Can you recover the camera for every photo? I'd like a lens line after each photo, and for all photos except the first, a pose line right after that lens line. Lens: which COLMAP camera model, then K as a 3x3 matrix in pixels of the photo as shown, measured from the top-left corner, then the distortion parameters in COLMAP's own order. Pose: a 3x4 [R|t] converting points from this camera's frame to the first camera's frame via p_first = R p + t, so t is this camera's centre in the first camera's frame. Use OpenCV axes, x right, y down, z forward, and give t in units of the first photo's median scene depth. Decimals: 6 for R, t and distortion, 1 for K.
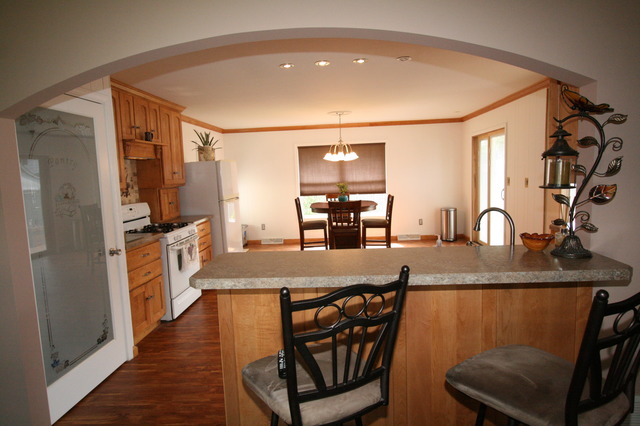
lens RADIAL K [[373.5, 0, 317.7], [0, 373.5, 213.1], [0, 0, 1]] dist [-0.001023, 0.000189]
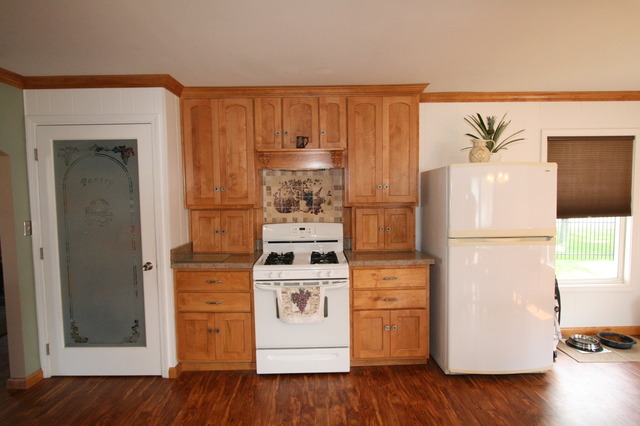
lens RADIAL K [[358.9, 0, 320.6], [0, 358.9, 210.6], [0, 0, 1]] dist [0.001856, 0.002061]
pose [[0.072425, 0.112281, -0.991034, 0.395907], [-0.104394, 0.989038, 0.104426, -0.176643], [0.991895, 0.095895, 0.083352, 1.199095]]
